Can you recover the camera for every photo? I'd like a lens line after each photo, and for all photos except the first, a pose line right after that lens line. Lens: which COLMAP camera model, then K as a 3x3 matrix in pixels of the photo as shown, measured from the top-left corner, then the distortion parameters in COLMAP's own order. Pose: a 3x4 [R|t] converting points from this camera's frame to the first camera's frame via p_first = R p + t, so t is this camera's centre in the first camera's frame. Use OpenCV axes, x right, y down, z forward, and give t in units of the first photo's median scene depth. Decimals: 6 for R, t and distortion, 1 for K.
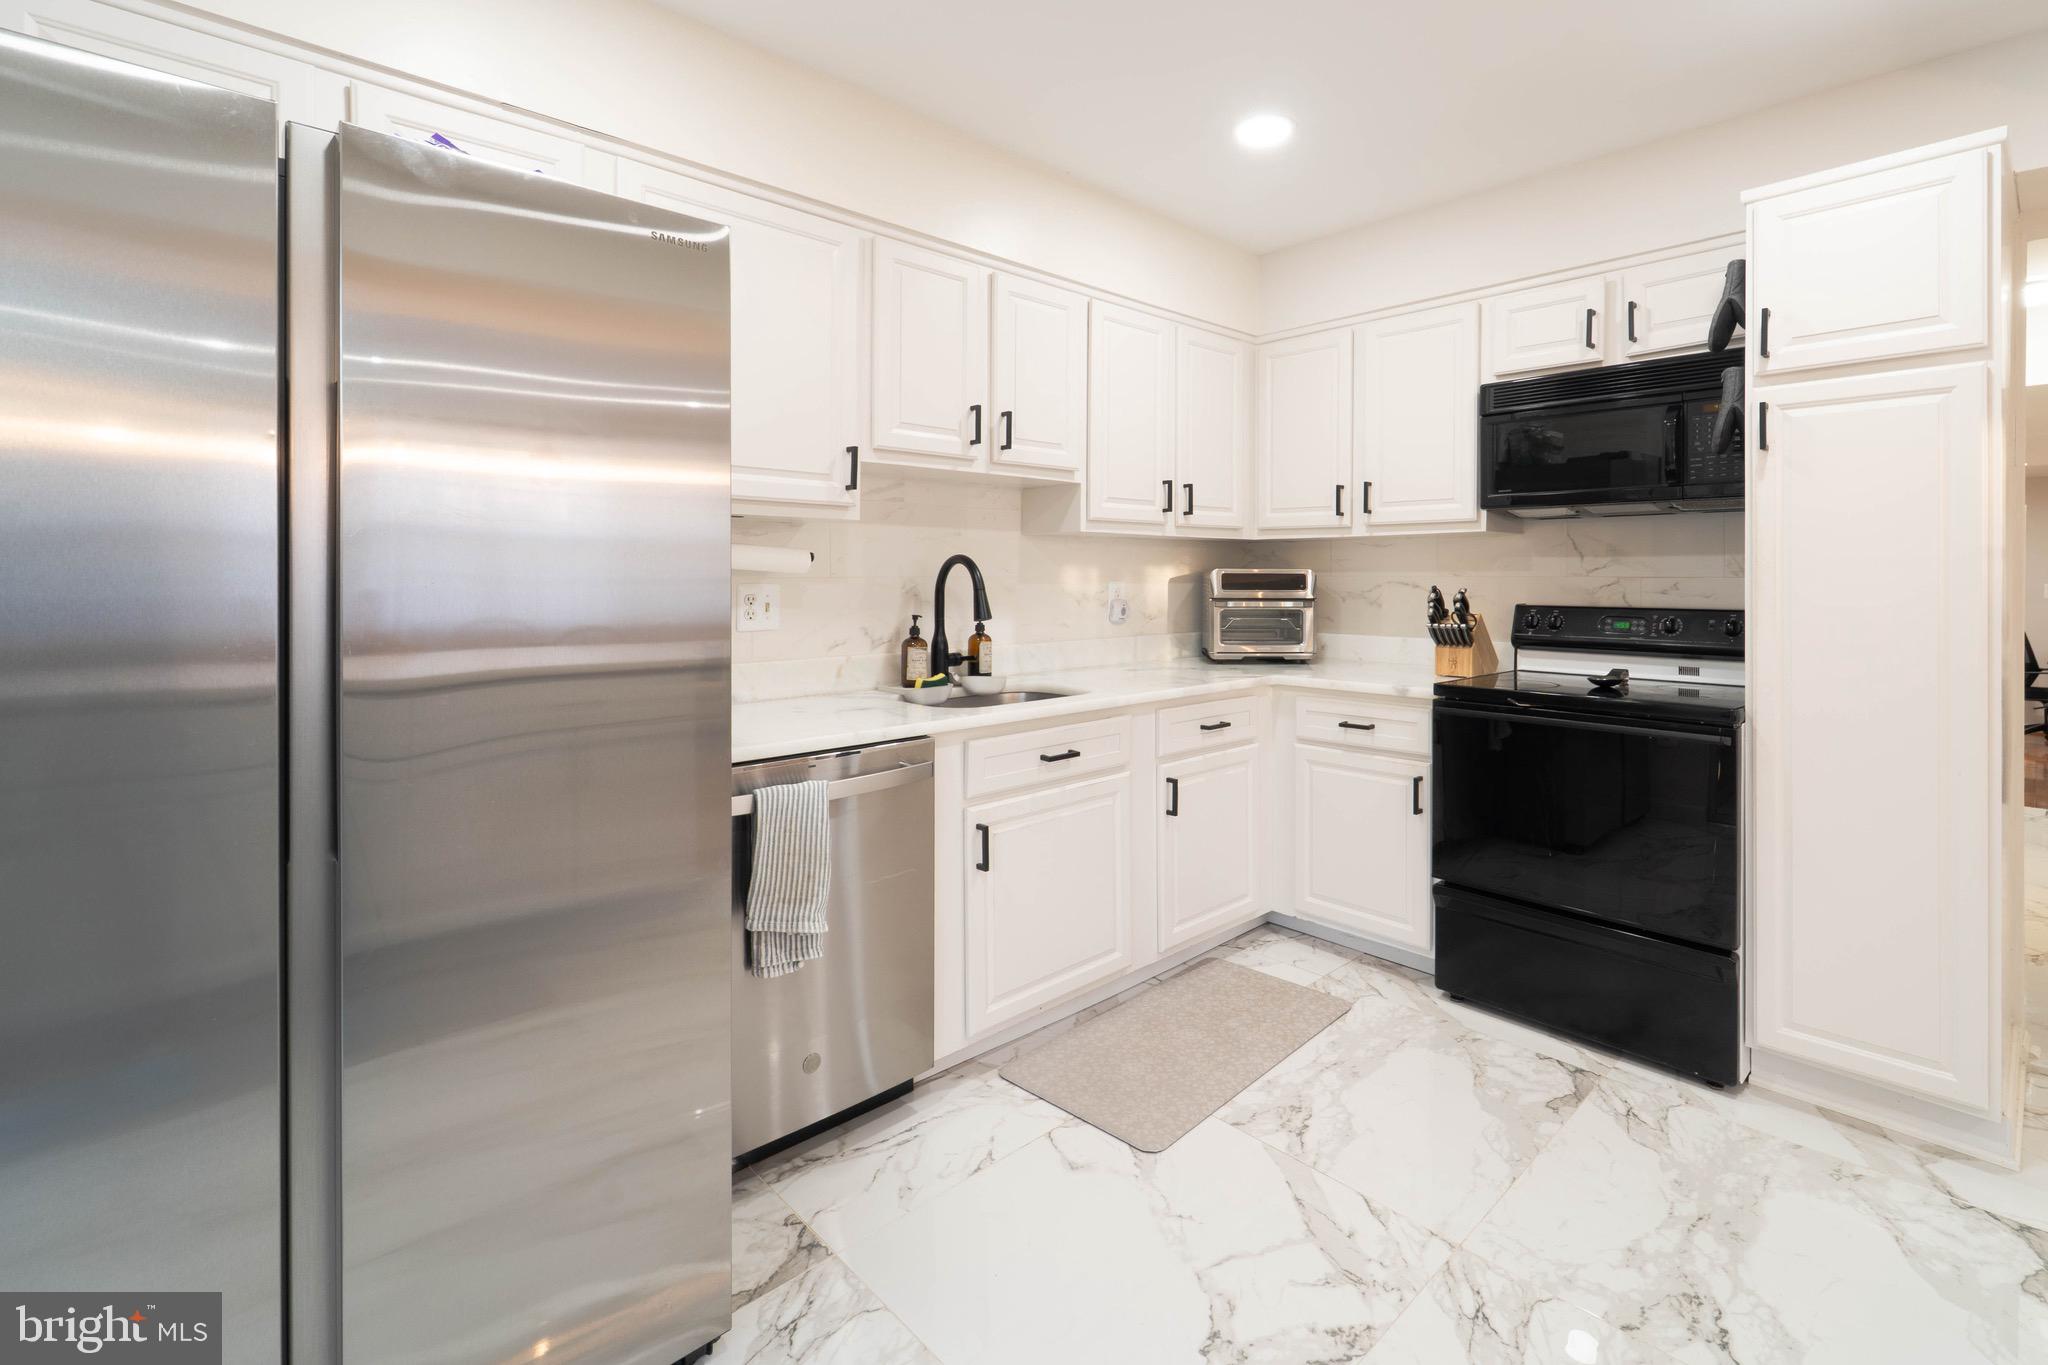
lens RADIAL K [[931.5, 0, 1034.3], [0, 931.5, 566.5], [0, 0, 1]] dist [-0.004302, 0.000053]
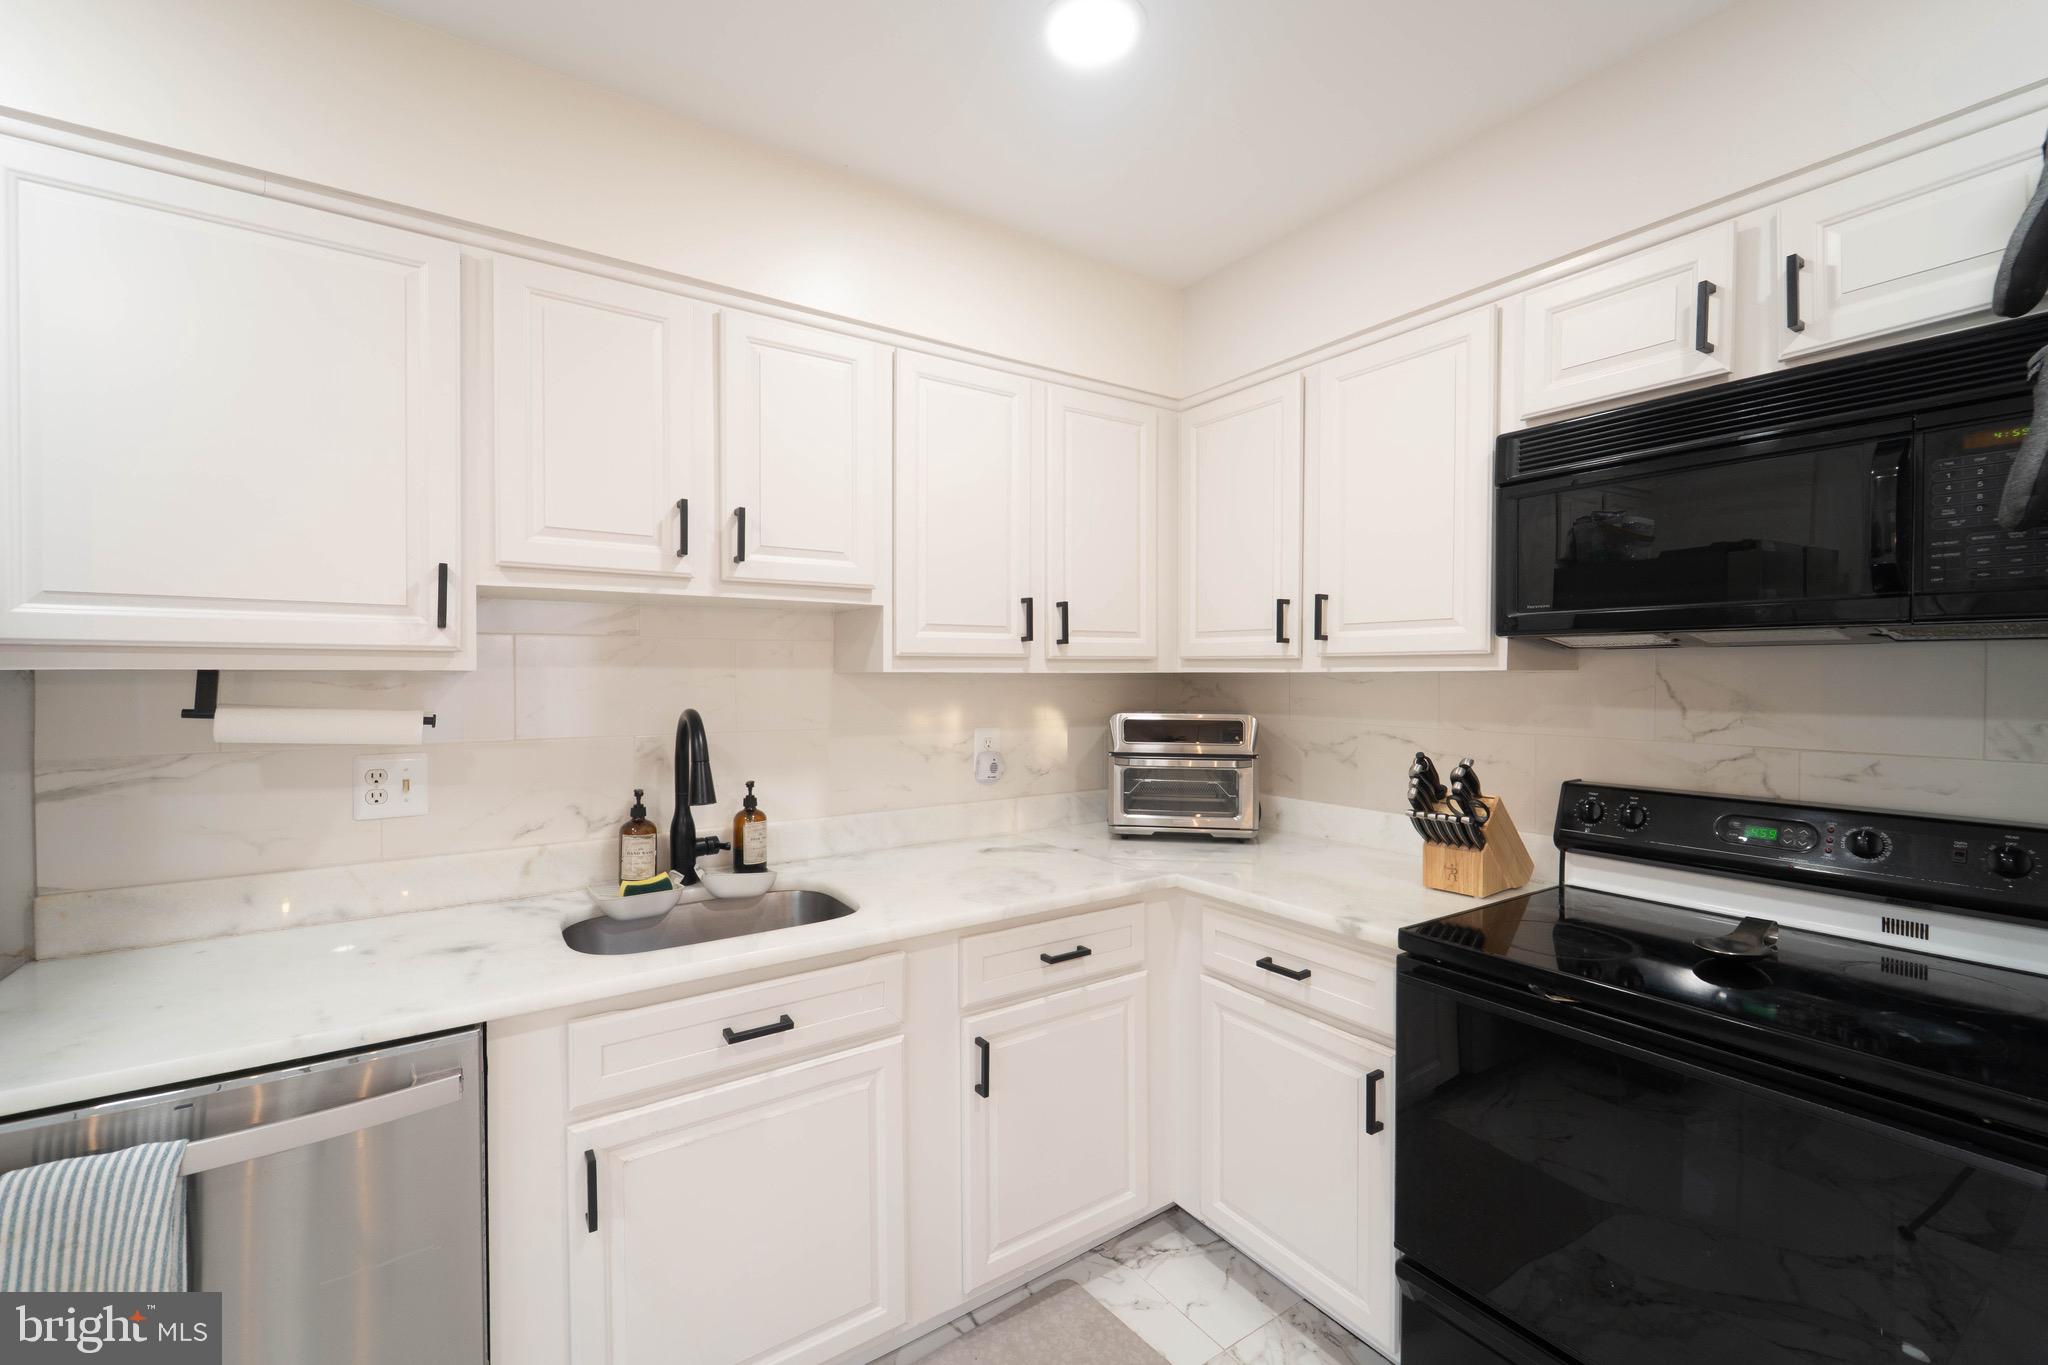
lens RADIAL K [[801.3, 0, 964.6], [0, 801.3, 673.9], [0, 0, 1]] dist [-0.000054, -0.000426]
pose [[0.980786, -0.000898, -0.195084, 0.233074], [0.003527, 0.999908, 0.013131, -0.044209], [0.195054, -0.013567, 0.980699, 0.399972]]
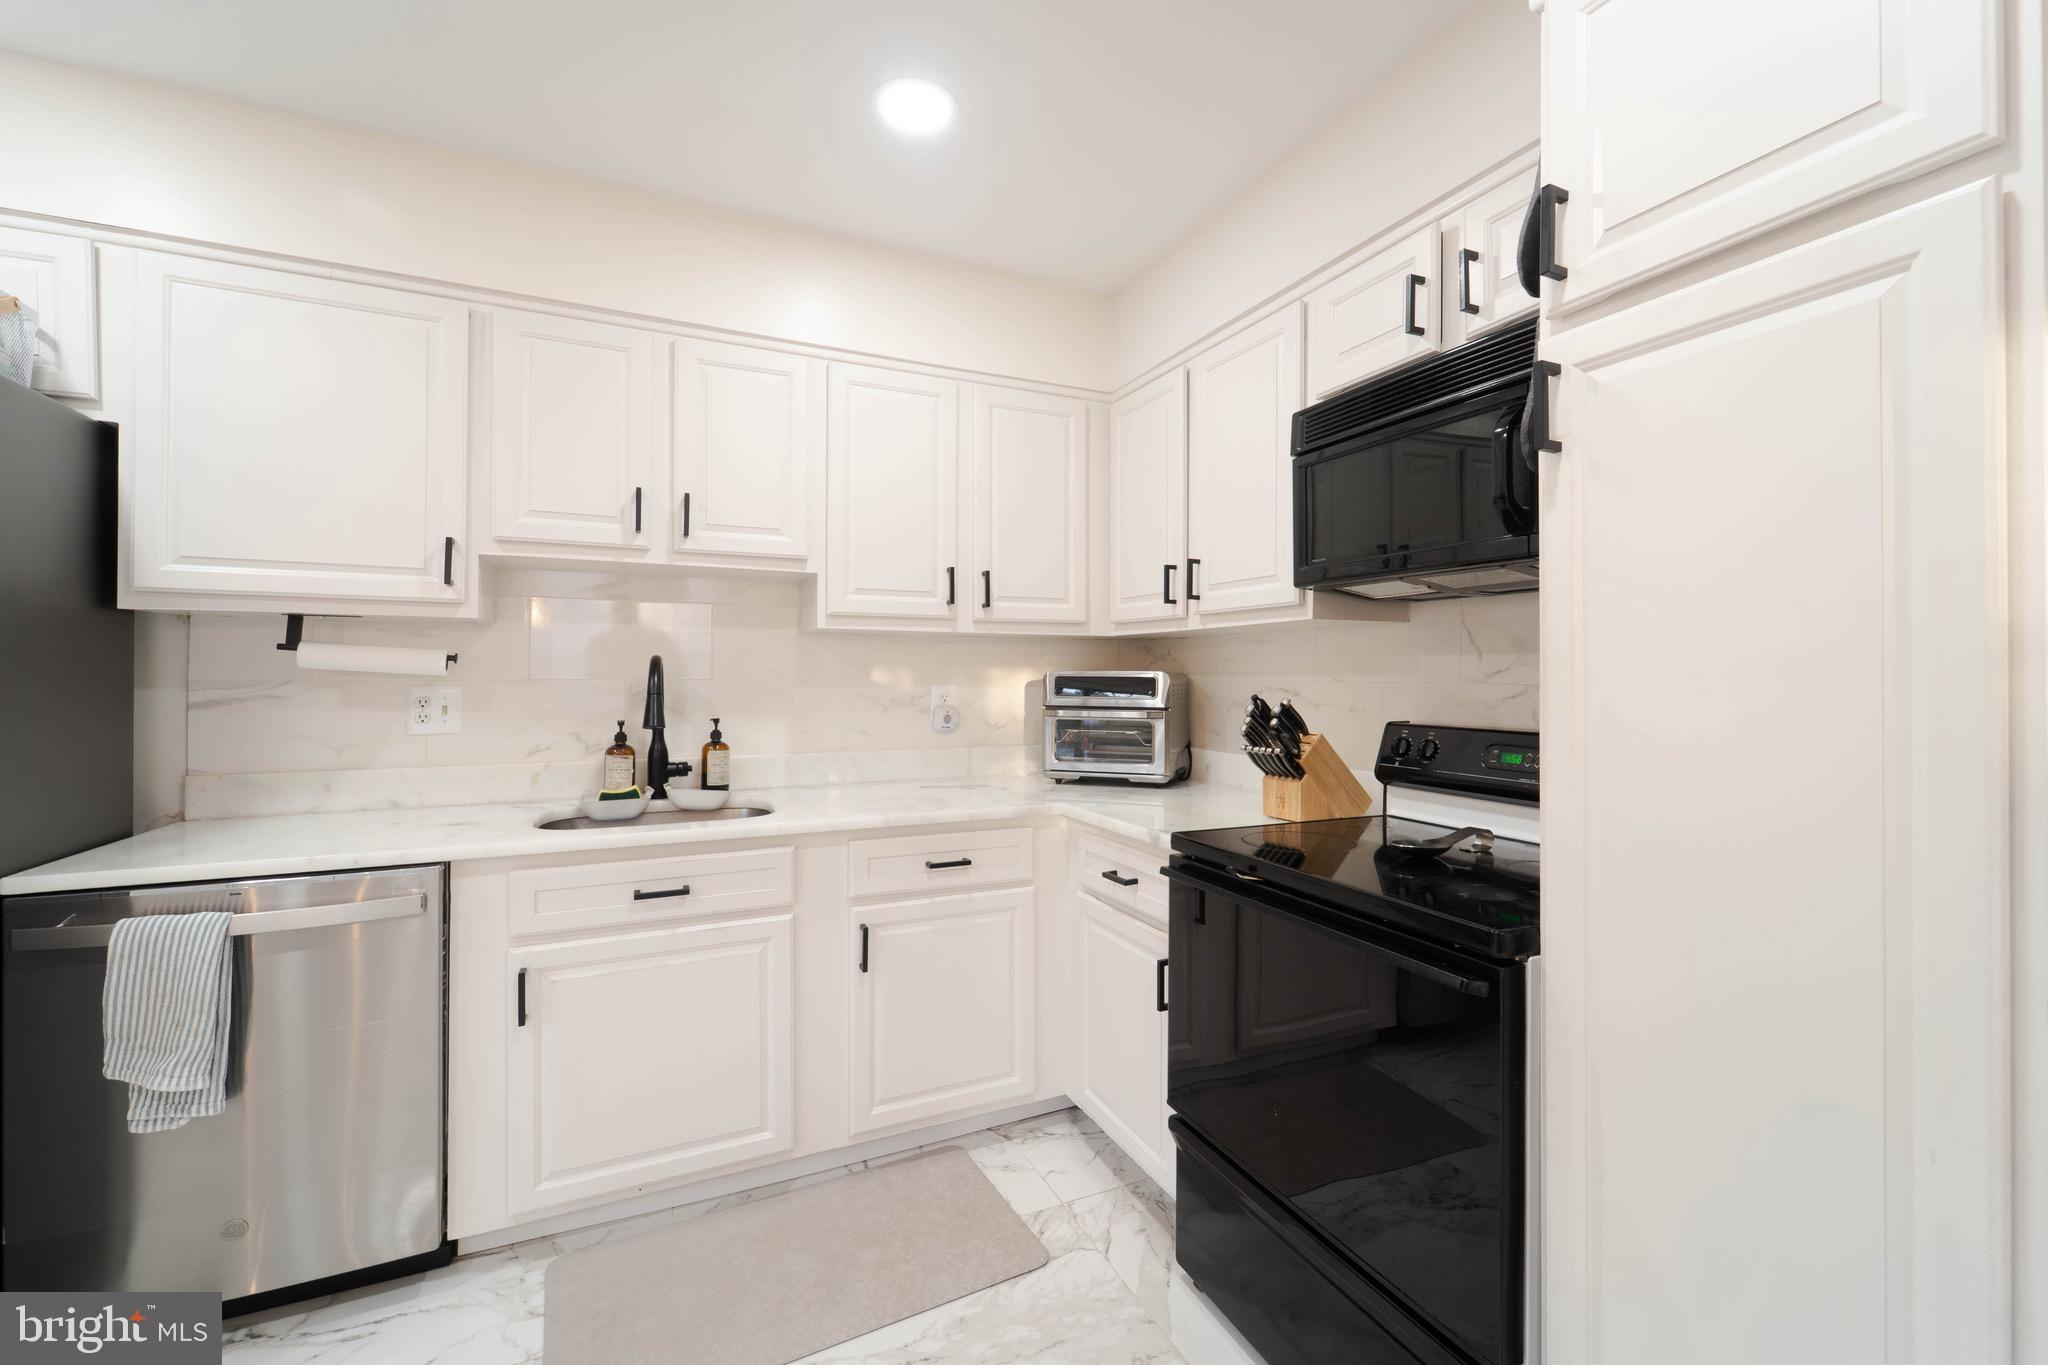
lens RADIAL K [[812.1, 0, 1030.3], [0, 812.1, 661.1], [0, 0, 1]] dist [-0.000809, -0.000260]
pose [[0.945137, -0.002459, -0.326664, 0.487078], [-0.000169, 0.999968, -0.008016, -0.000597], [0.326673, 0.007631, 0.945107, 0.343614]]
